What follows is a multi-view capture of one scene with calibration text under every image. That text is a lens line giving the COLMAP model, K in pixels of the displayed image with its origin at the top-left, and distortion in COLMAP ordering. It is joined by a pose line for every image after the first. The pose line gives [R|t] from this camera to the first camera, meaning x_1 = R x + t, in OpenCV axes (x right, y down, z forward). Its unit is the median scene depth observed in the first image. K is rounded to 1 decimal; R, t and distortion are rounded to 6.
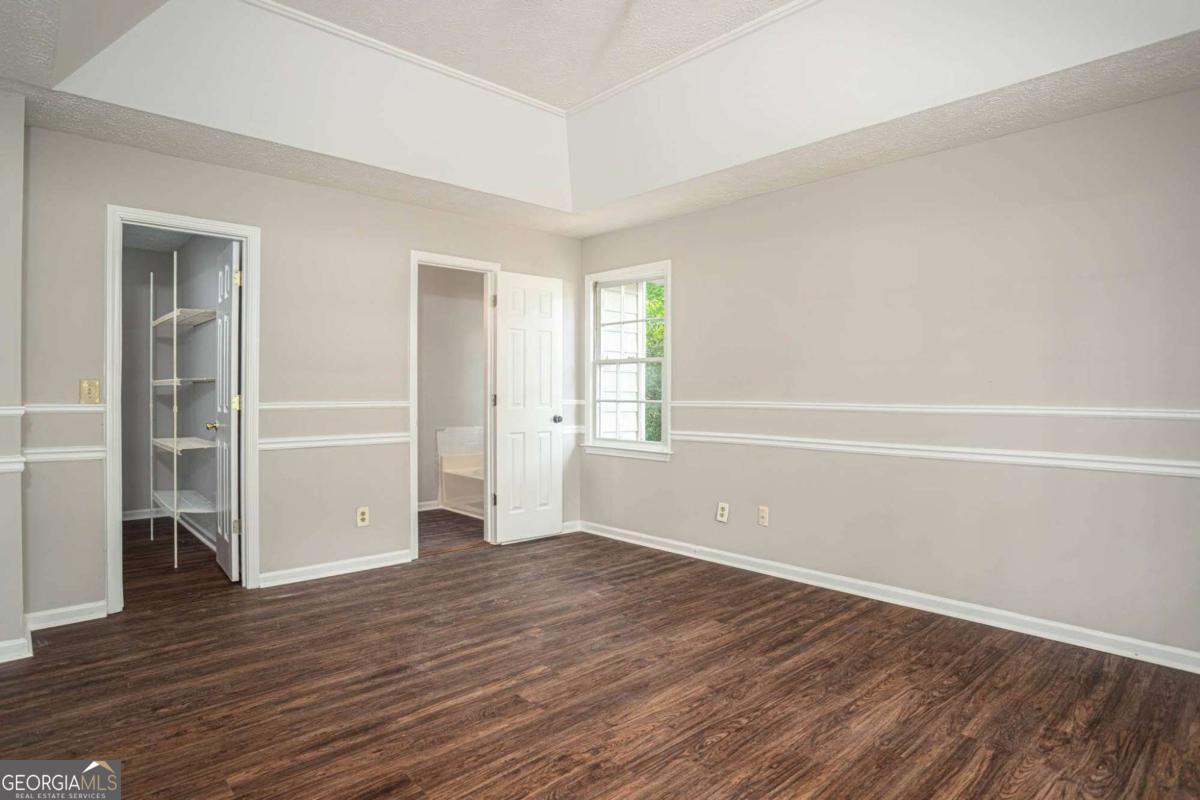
lens RADIAL K [[683.4, 0, 580.1], [0, 683.4, 388.1], [0, 0, 1]] dist [-0.050699, 0.018472]
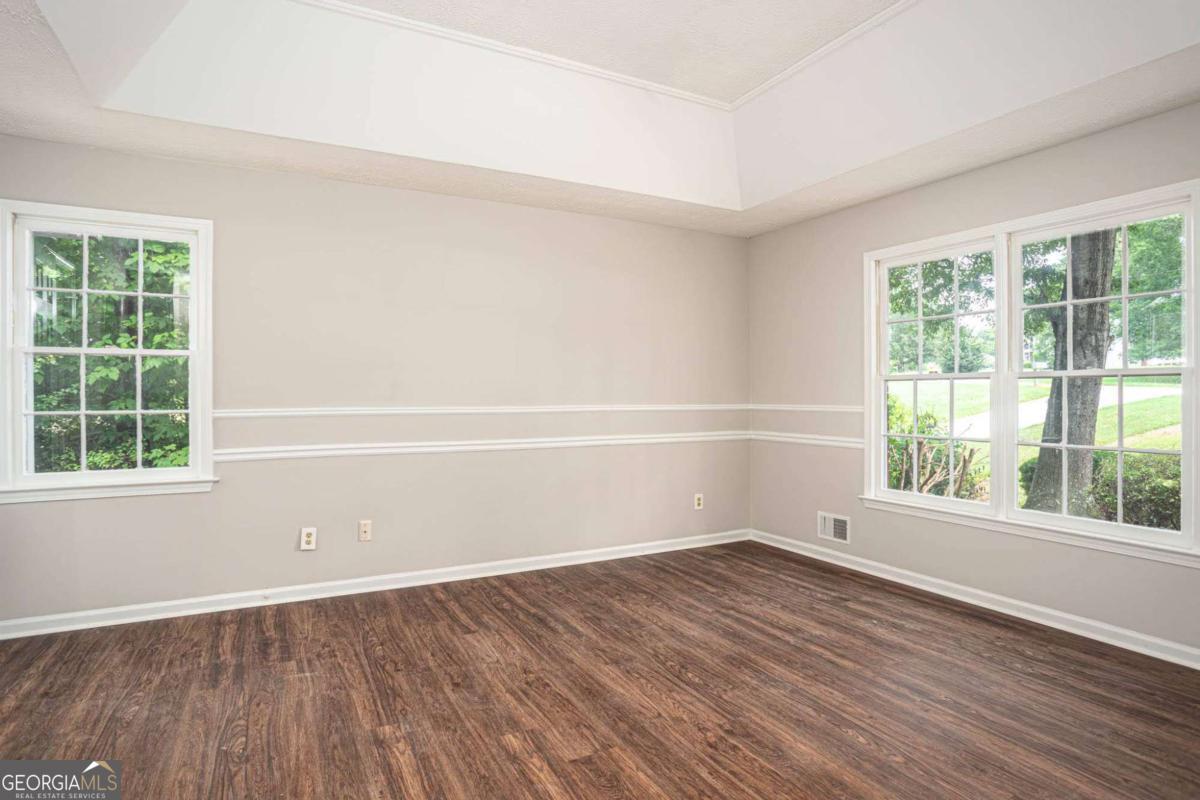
lens RADIAL K [[683.4, 0, 599.1], [0, 683.4, 397.2], [0, 0, 1]] dist [-0.050699, 0.018472]
pose [[0.183968, -0.002673, 0.982929, -0.771698], [-0.007616, 0.999962, 0.004145, 0.001785], [-0.982903, -0.008248, 0.183941, 0.698669]]
